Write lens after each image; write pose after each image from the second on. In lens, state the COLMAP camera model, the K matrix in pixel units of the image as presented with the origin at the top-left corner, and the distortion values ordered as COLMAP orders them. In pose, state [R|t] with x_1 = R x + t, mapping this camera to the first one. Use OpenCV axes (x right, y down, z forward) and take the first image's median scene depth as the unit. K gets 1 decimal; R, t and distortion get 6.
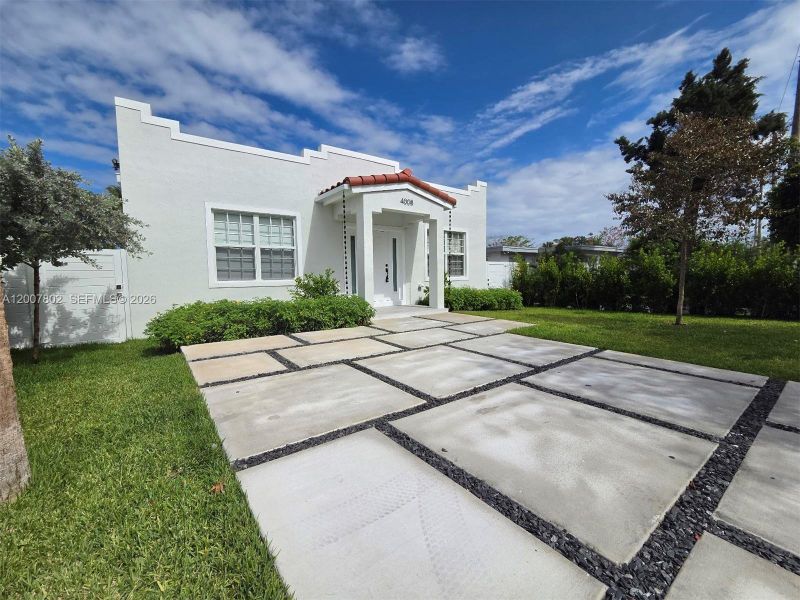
lens RADIAL K [[331.4, 0, 396.4], [0, 331.4, 300.2], [0, 0, 1]] dist [-0.002203, 0.000787]
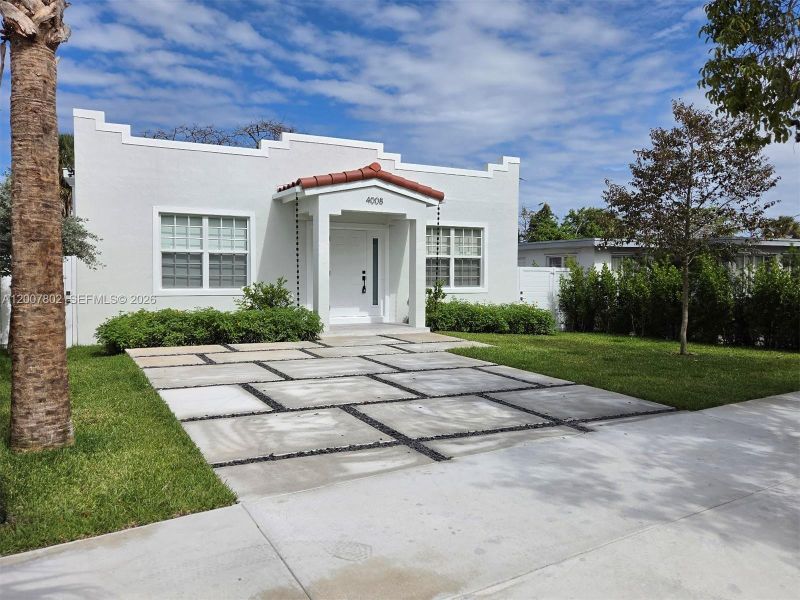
lens RADIAL K [[635.7, 0, 400.0], [0, 635.7, 300.0], [0, 0, 1]] dist [0.054435, -0.002074]
pose [[0.987513, 0.025150, -0.155519, 0.378217], [-0.030528, 0.999012, -0.032293, 0.011241], [0.154553, 0.036637, 0.987305, -0.635055]]
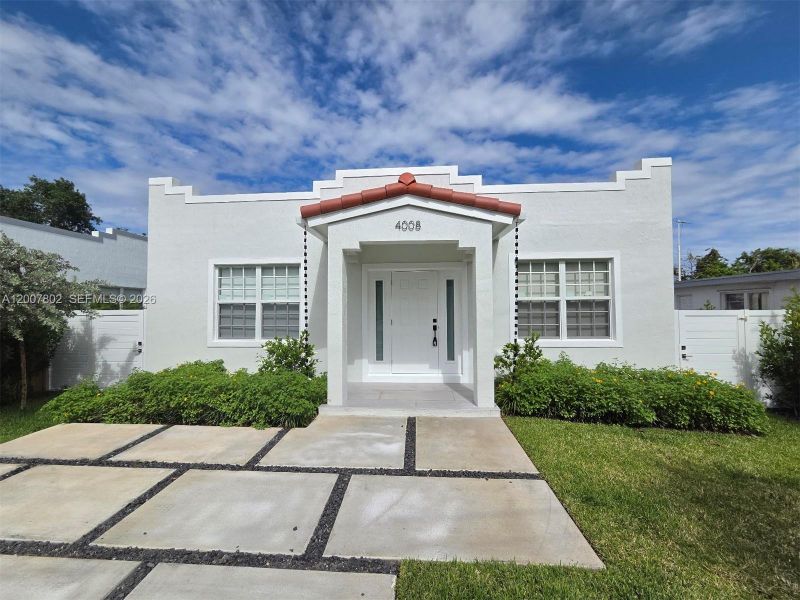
lens RADIAL K [[331.4, 0, 396.4], [0, 331.4, 300.2], [0, 0, 1]] dist [-0.002203, 0.000787]
pose [[0.766942, -0.008129, -0.641665, 0.431644], [-0.050508, 0.996053, -0.072988, -0.118799], [0.639726, 0.088387, 0.763504, 0.557650]]
